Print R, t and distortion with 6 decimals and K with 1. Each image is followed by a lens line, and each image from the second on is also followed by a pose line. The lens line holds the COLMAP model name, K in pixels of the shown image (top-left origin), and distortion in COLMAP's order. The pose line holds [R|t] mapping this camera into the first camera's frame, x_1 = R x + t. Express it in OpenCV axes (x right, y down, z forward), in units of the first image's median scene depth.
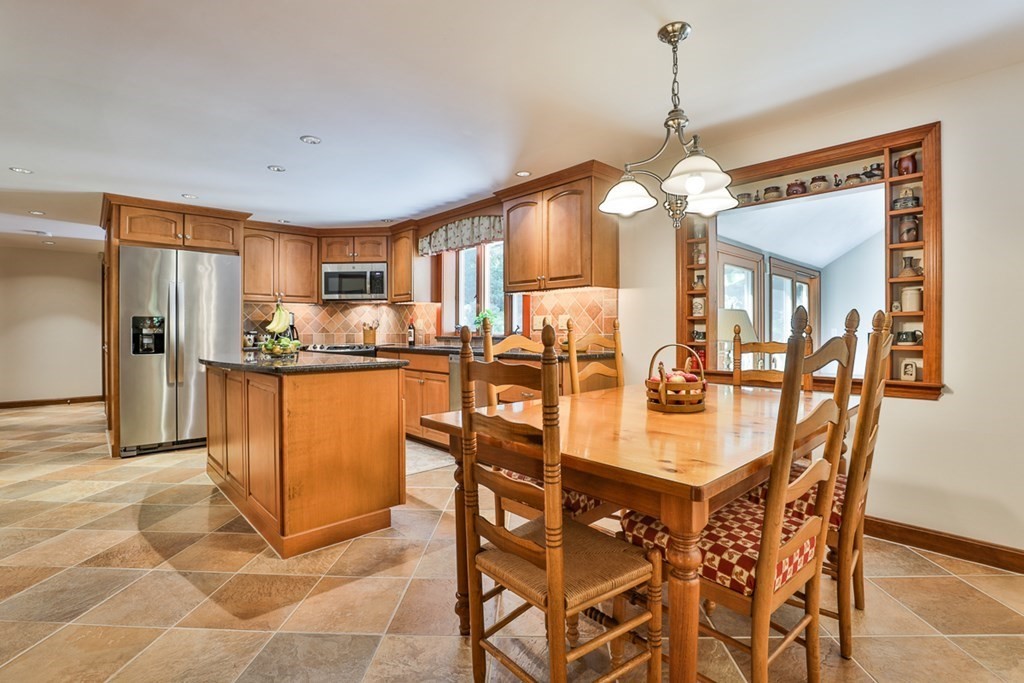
lens RADIAL K [[473.0, 0, 514.1], [0, 473.0, 331.4], [0, 0, 1]] dist [-0.024744, 0.000236]
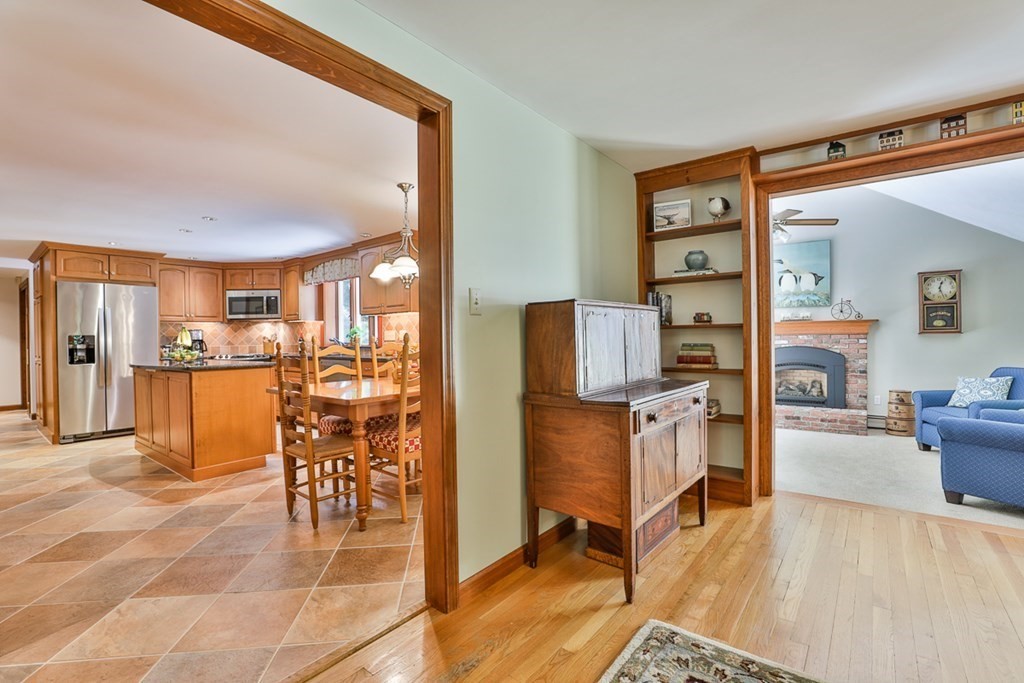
lens RADIAL K [[460.7, 0, 501.0], [0, 460.7, 340.1], [0, 0, 1]] dist [-0.023758, 0.006284]
pose [[0.991337, -0.015215, 0.130460, 0.188887], [0.015066, 0.999884, 0.002127, -0.003311], [-0.130478, -0.000143, 0.991451, -0.366042]]
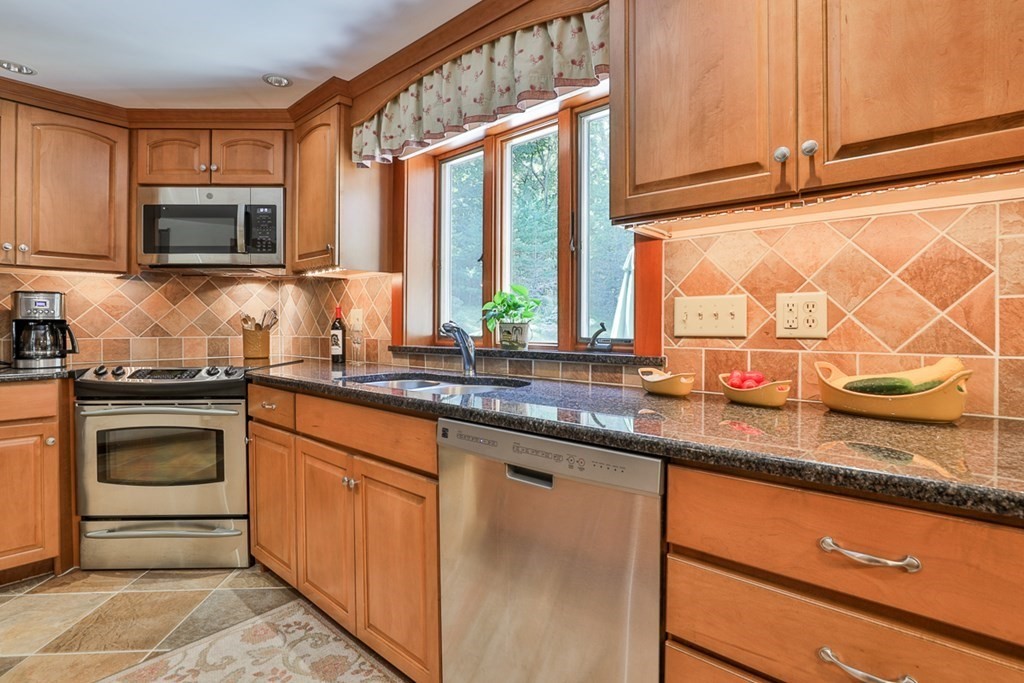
lens RADIAL K [[491.0, 0, 514.5], [0, 491.0, 326.5], [0, 0, 1]] dist [-0.023265, 0.000751]
pose [[0.995683, 0.003406, 0.092757, -0.103805], [-0.003151, 0.999991, -0.002892, -0.008708], [-0.092766, 0.002587, 0.995685, 0.595408]]
